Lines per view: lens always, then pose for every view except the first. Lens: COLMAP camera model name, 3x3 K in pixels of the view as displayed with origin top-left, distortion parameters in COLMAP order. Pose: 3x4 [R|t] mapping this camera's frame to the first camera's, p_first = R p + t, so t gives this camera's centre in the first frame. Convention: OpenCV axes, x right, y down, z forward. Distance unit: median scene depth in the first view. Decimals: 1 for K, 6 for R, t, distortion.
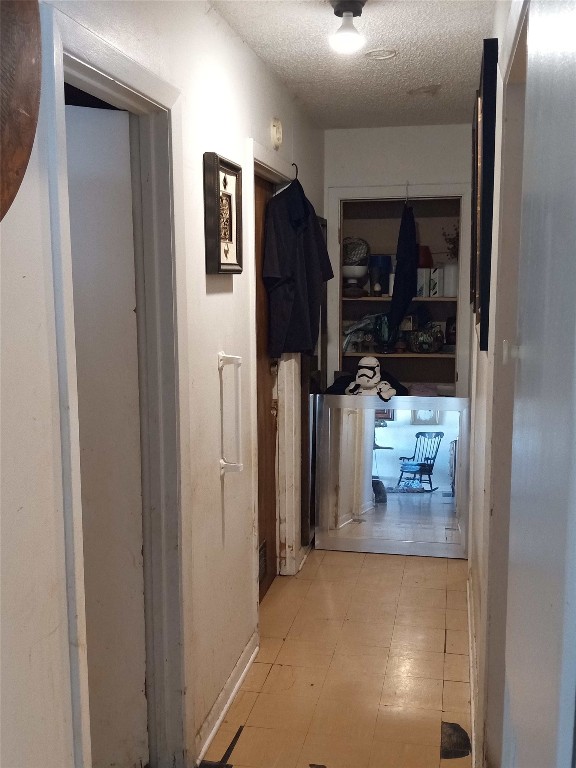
lens RADIAL K [[801.1, 0, 288.0], [0, 801.1, 384.0], [0, 0, 1]] dist [0.013149, -0.011775]
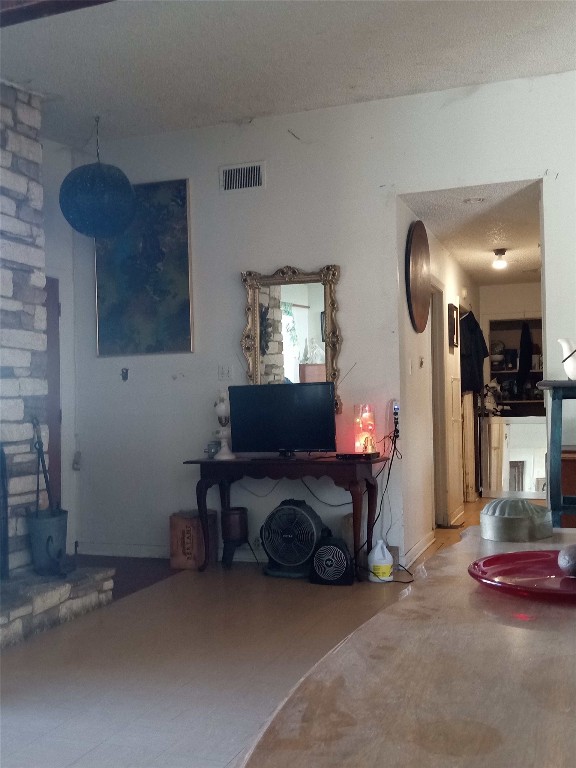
lens RADIAL K [[801.1, 0, 288.0], [0, 801.1, 384.0], [0, 0, 1]] dist [0.013149, -0.011775]
pose [[0.988201, -0.022376, -0.151519, -0.122134], [-0.002205, 0.987090, -0.160150, 0.230012], [0.153146, 0.158594, 0.975394, -0.927417]]
